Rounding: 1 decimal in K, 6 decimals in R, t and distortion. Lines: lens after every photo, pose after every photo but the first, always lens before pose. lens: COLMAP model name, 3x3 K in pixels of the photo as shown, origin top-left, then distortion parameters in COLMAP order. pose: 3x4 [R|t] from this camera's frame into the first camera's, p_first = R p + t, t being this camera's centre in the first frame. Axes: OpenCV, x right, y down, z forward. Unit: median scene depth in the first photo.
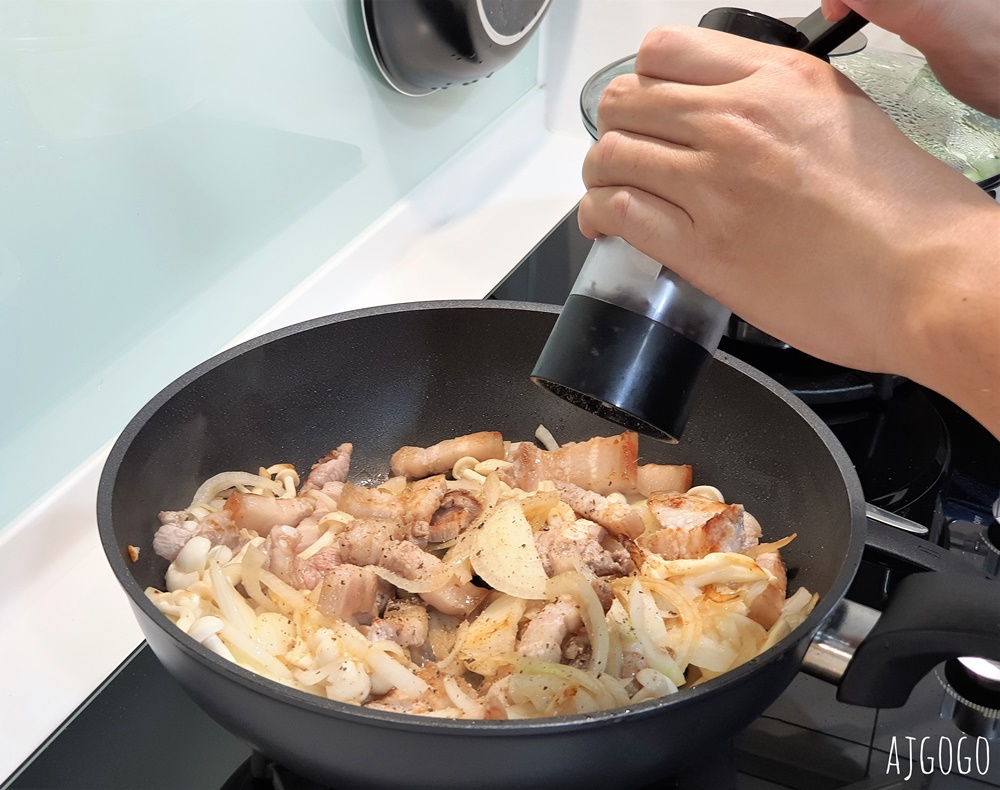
lens RADIAL K [[1622.8, 0, 435.6], [0, 1622.8, 392.6], [0, 0, 1]] dist [0.020434, -0.022948]
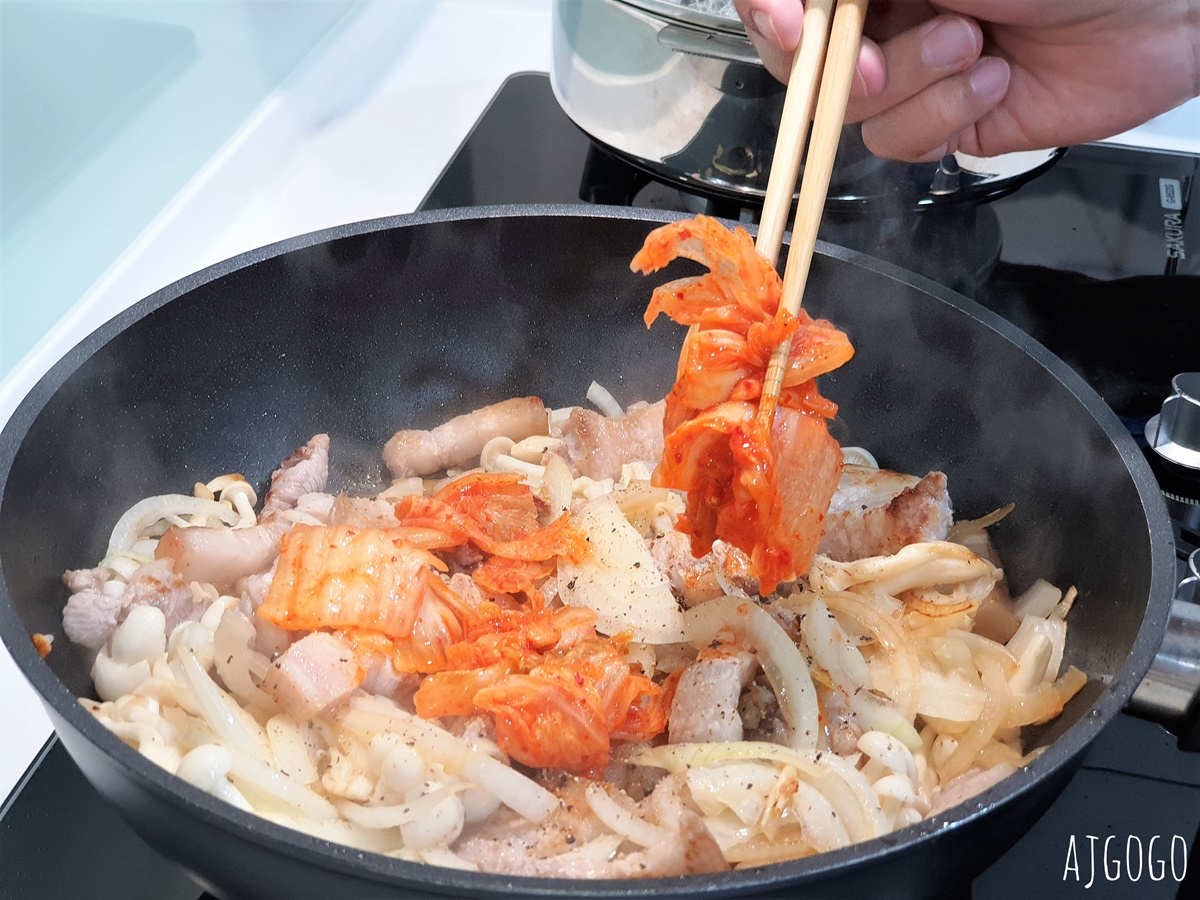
lens RADIAL K [[1869.6, 0, 627.2], [0, 1869.6, 450.5], [0, 0, 1]] dist [-0.006201, 0.081196]
pose [[0.971993, -0.096851, 0.214124, -0.108257], [0.083210, 0.993938, 0.071851, -0.007671], [-0.219785, -0.052021, 0.974160, 0.247848]]
